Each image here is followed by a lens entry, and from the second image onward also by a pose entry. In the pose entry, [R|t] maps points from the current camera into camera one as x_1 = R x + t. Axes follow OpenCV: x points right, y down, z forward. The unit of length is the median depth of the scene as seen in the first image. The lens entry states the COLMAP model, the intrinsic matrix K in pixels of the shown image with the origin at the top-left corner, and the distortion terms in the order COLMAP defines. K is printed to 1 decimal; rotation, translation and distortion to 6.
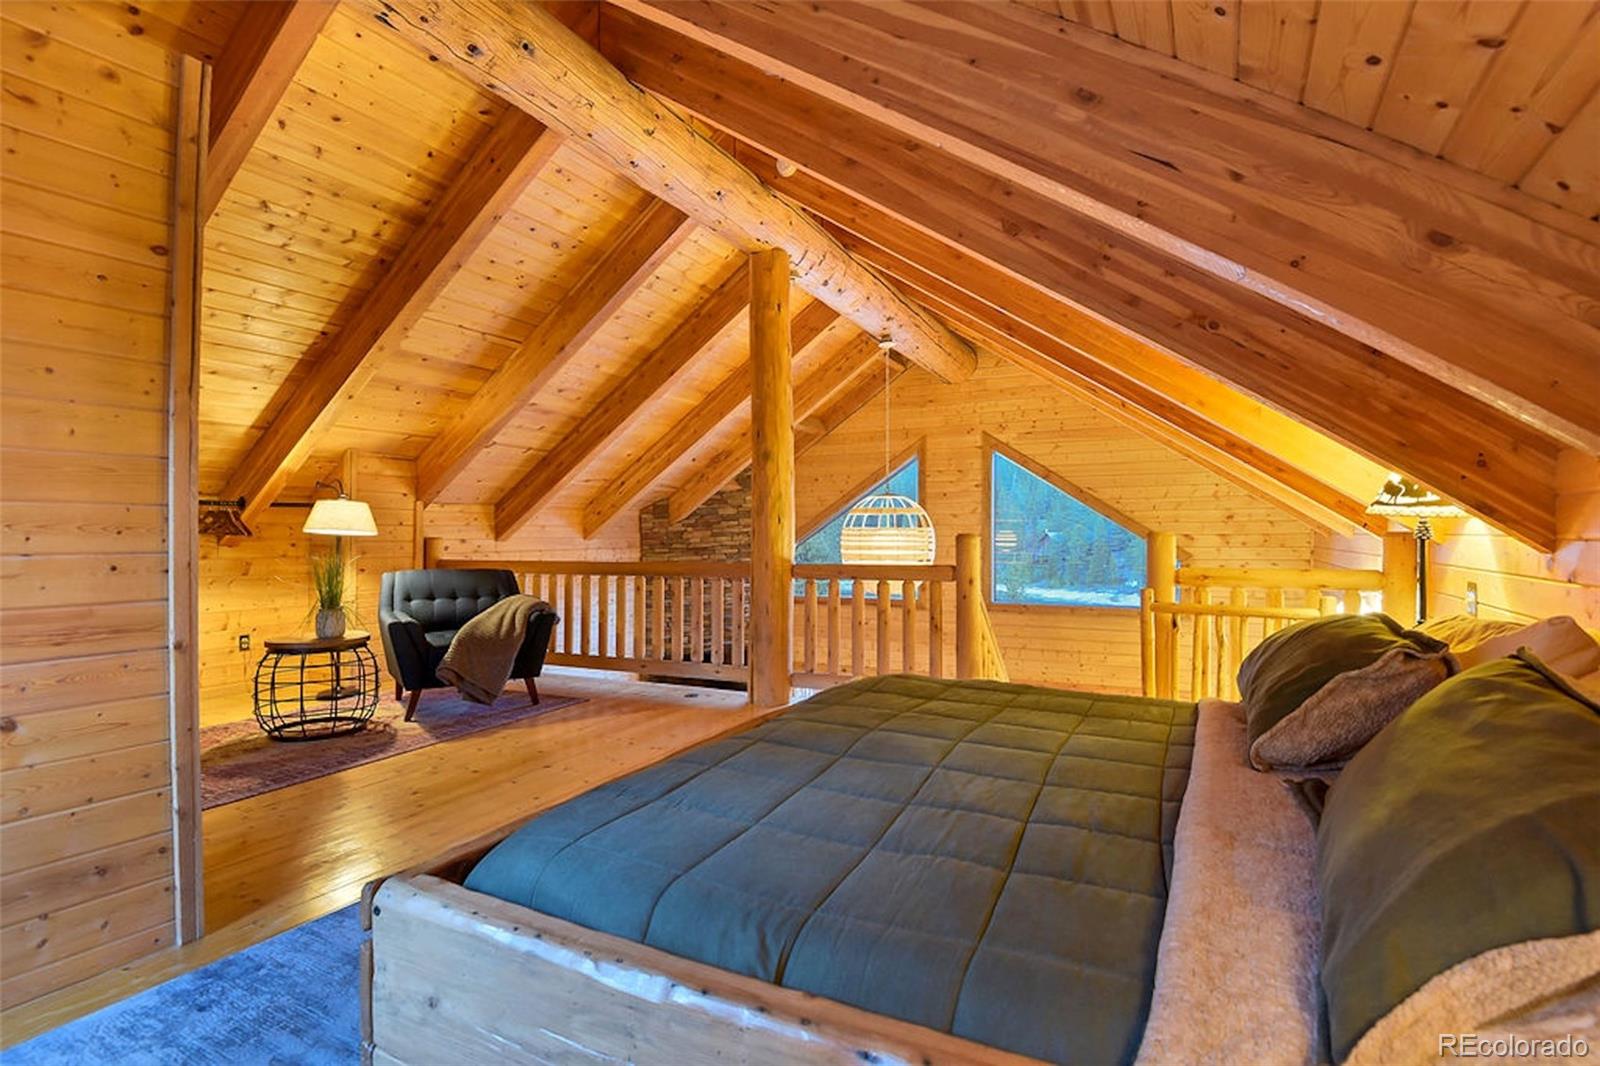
lens RADIAL K [[764.6, 0, 804.4], [0, 764.6, 538.5], [0, 0, 1]] dist [0.016443, -0.048715]
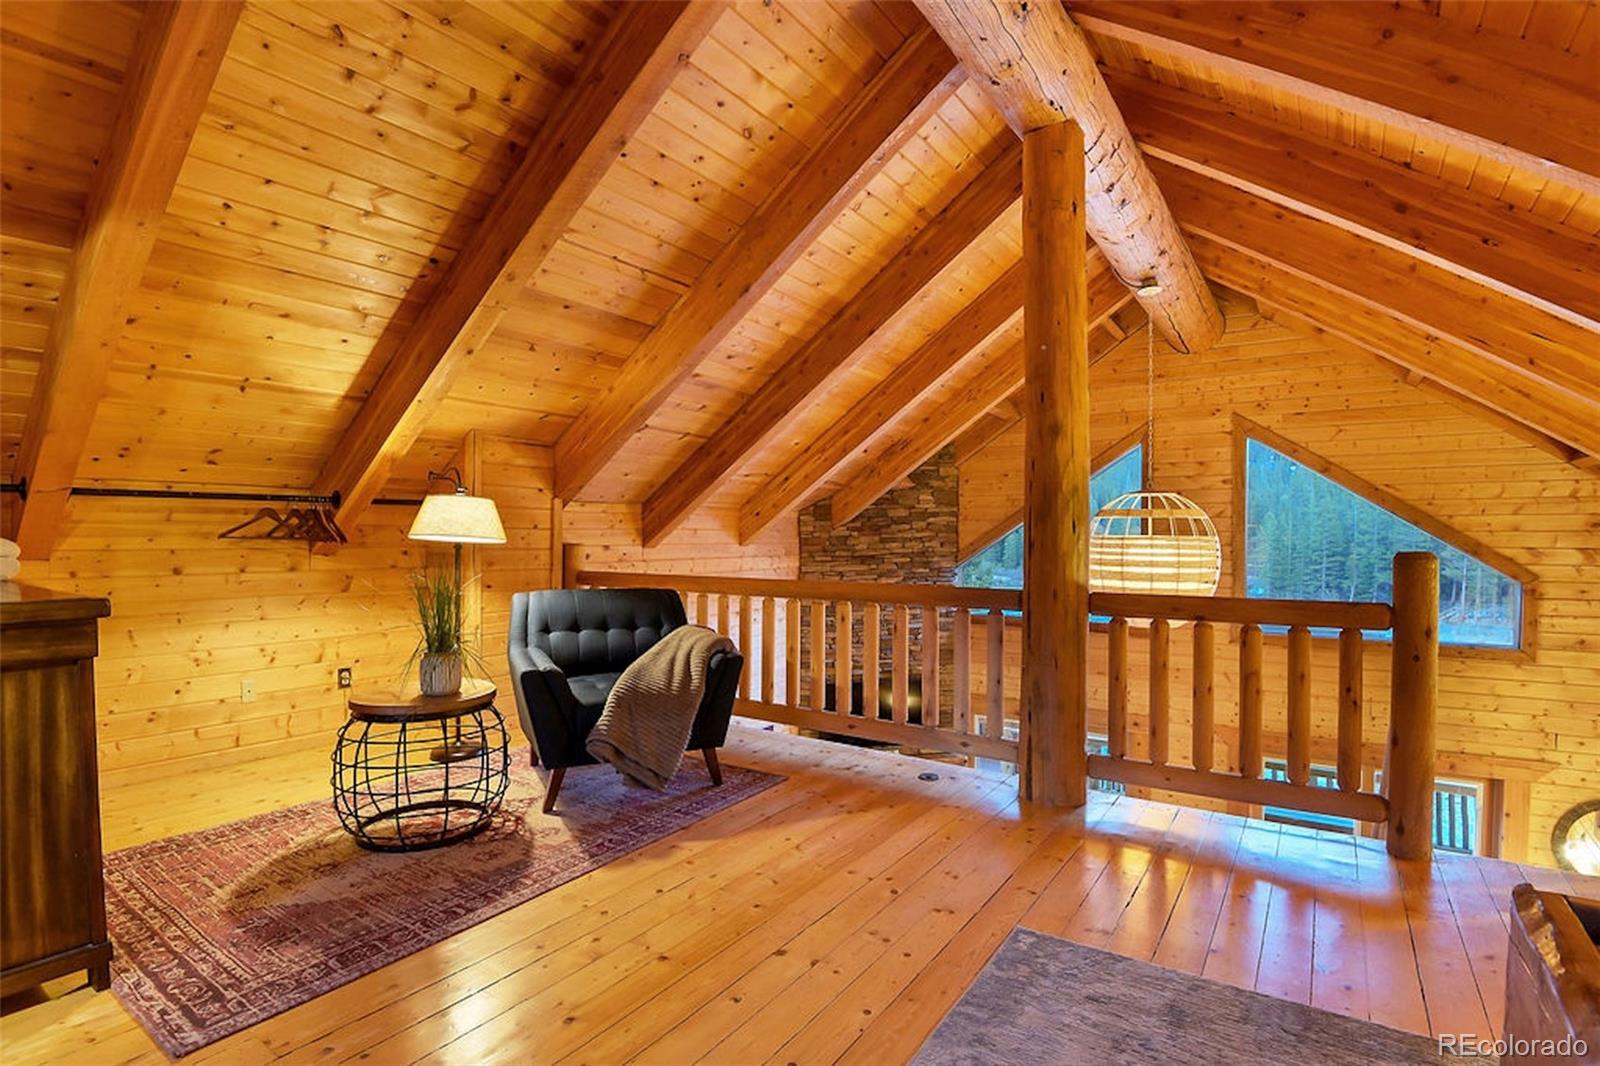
lens RADIAL K [[752.8, 0, 817.8], [0, 752.8, 553.5], [0, 0, 1]] dist [0.003131, -0.027705]
pose [[0.992914, 0.010757, -0.118345, -0.155574], [-0.008506, 0.999773, 0.019511, -0.010313], [0.118528, -0.018367, 0.992781, 0.281028]]
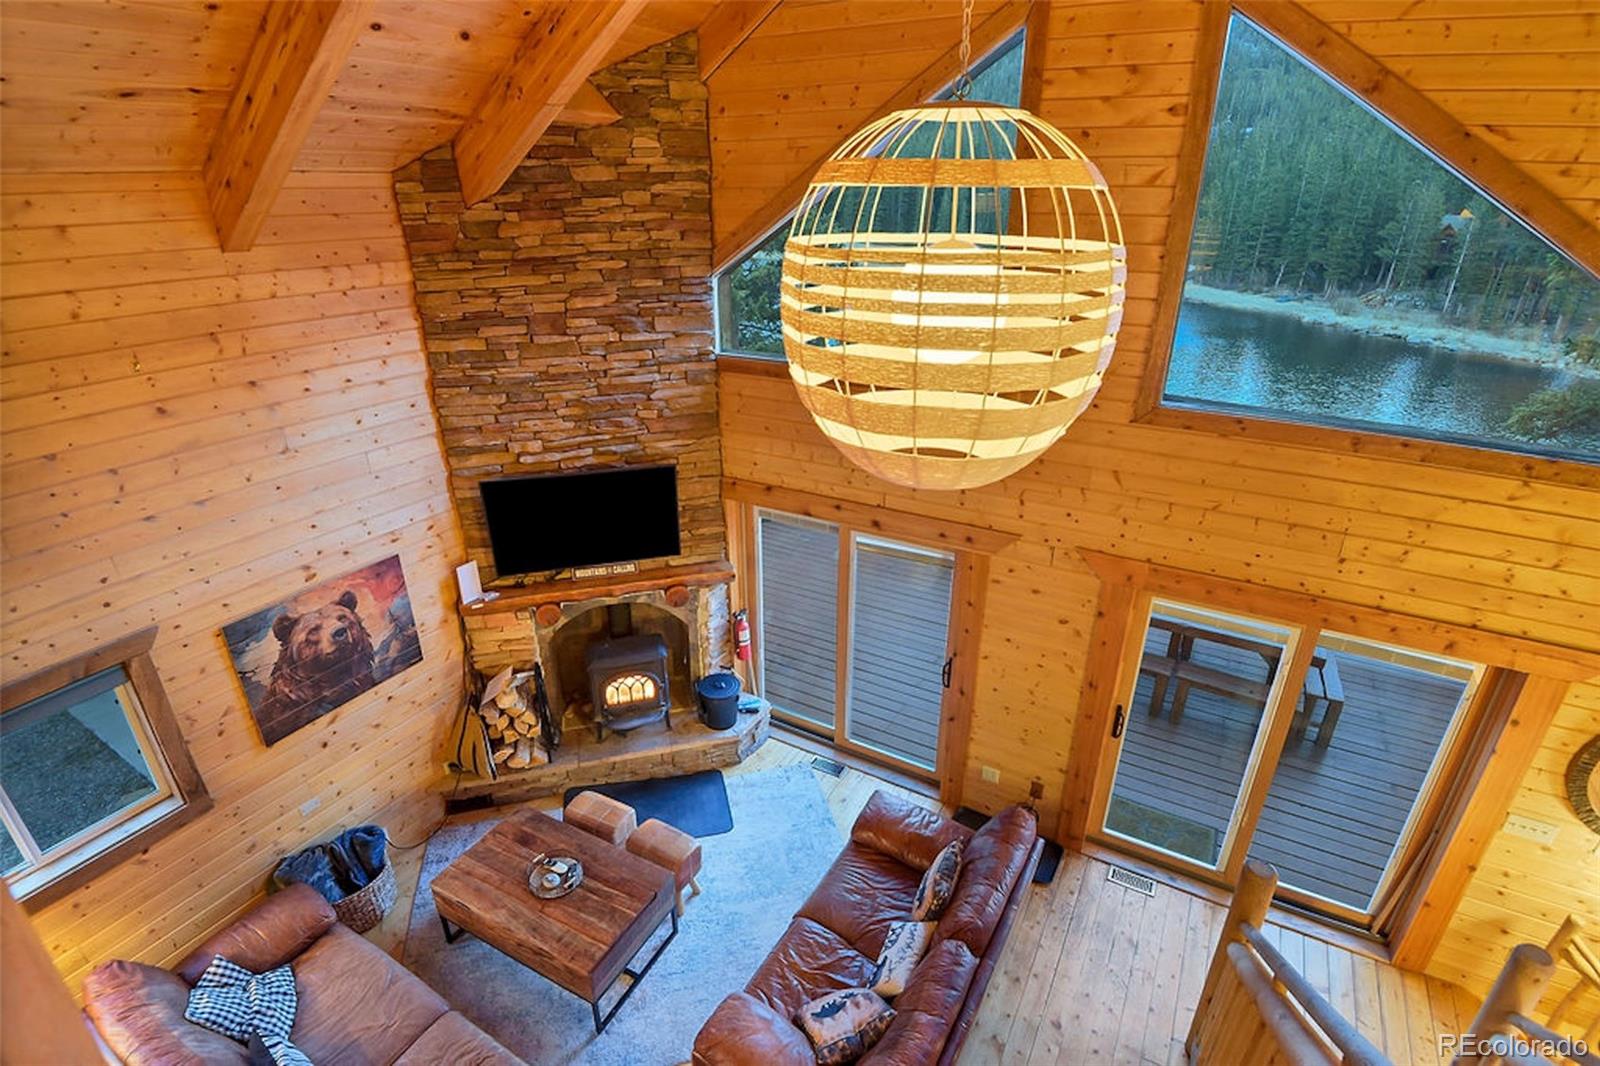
lens RADIAL K [[753.4, 0, 802.3], [0, 753.4, 537.0], [0, 0, 1]] dist [-0.015387, -0.018833]
pose [[0.999039, 0.024402, -0.036407, 0.082161], [-0.007771, 0.916133, 0.400799, -0.029211], [0.043134, -0.400131, 0.915442, 0.863126]]
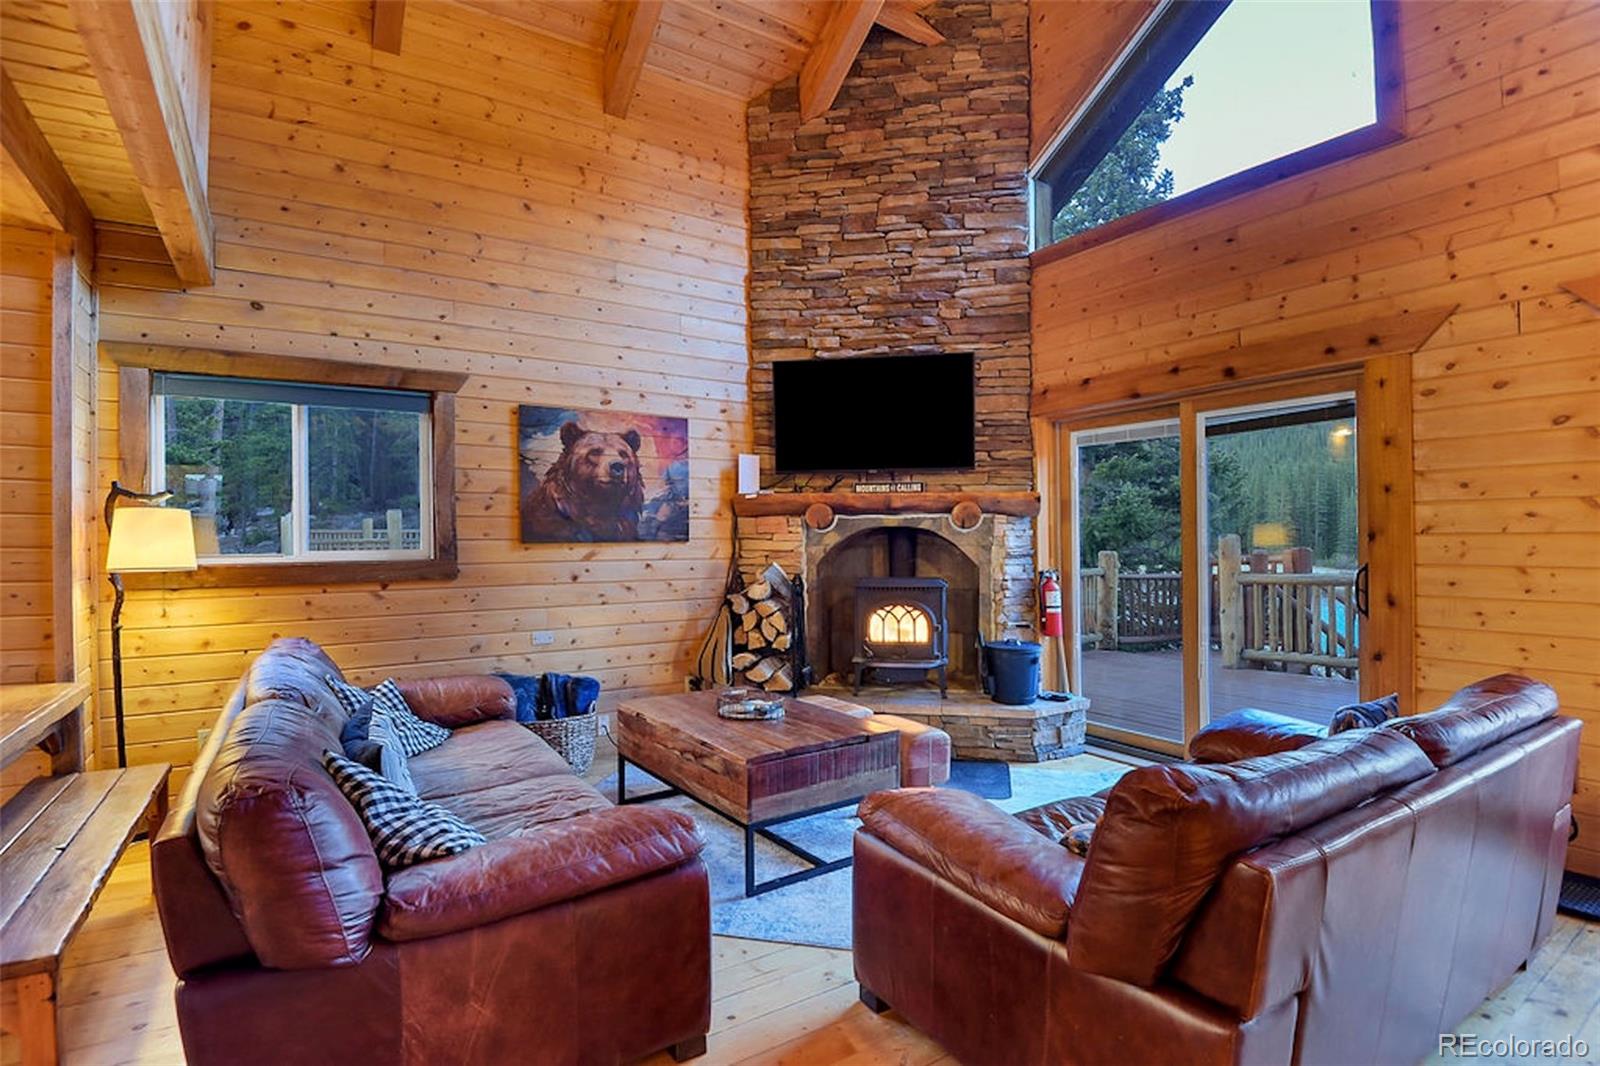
lens RADIAL K [[764.6, 0, 804.4], [0, 764.6, 538.5], [0, 0, 1]] dist [0.016443, -0.048715]
pose [[0.869324, -0.001858, -0.494238, 0.141608], [0.003140, 0.999994, 0.001764, 0.445948], [0.494232, -0.003085, 0.869325, 0.912045]]
